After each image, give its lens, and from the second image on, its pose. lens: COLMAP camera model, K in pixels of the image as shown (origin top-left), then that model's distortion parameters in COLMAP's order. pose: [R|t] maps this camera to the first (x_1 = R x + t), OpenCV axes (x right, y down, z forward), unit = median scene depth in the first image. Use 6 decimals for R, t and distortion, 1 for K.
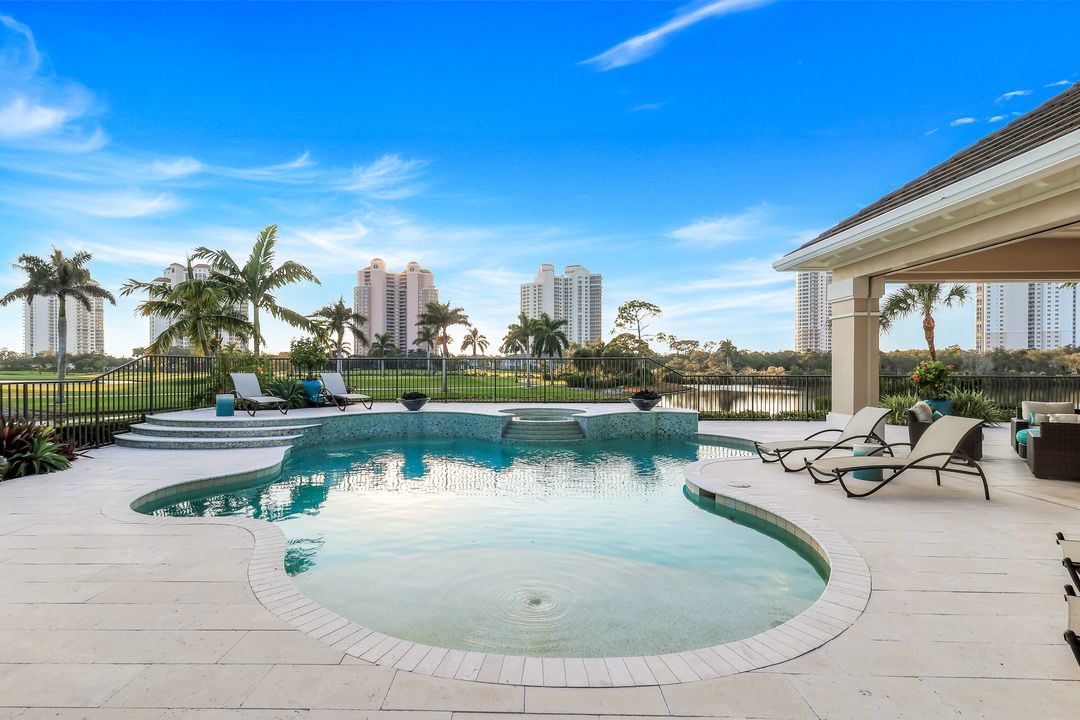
lens RADIAL K [[497.5, 0, 531.5], [0, 497.5, 374.3], [0, 0, 1]] dist [-0.000319, -0.000121]
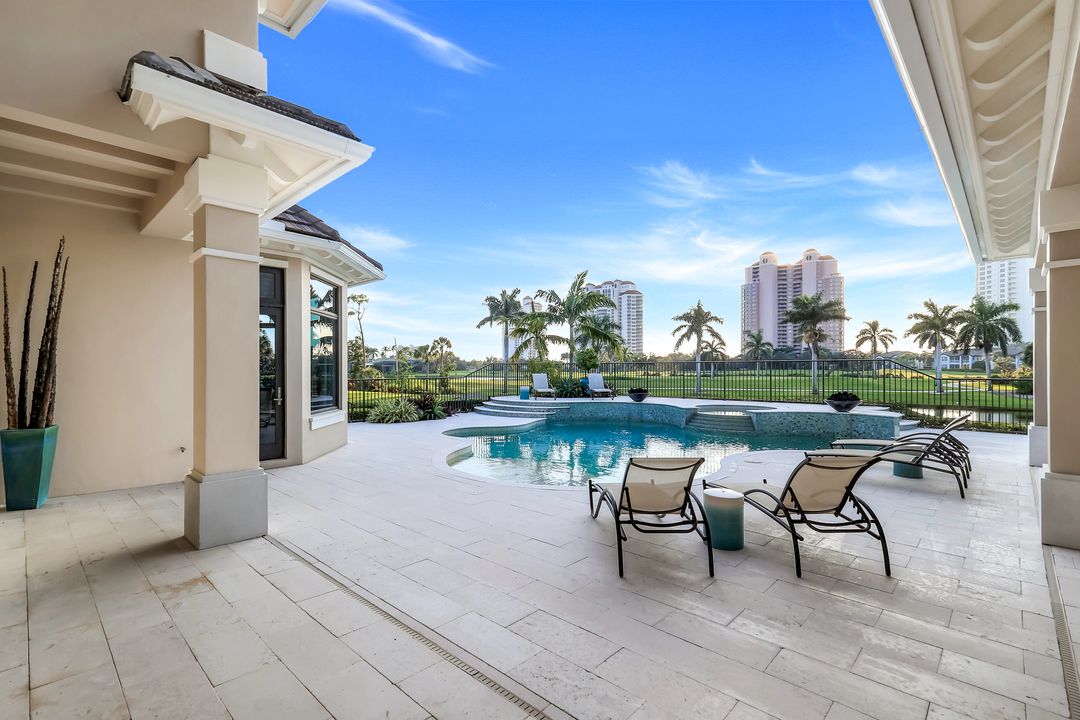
lens RADIAL K [[497.5, 0, 531.5], [0, 497.5, 374.3], [0, 0, 1]] dist [-0.000319, -0.000121]
pose [[0.741097, 0.005188, -0.671378, 0.197219], [-0.005463, 0.999984, 0.001698, -0.000952], [0.671376, 0.002410, 0.741113, -0.080686]]
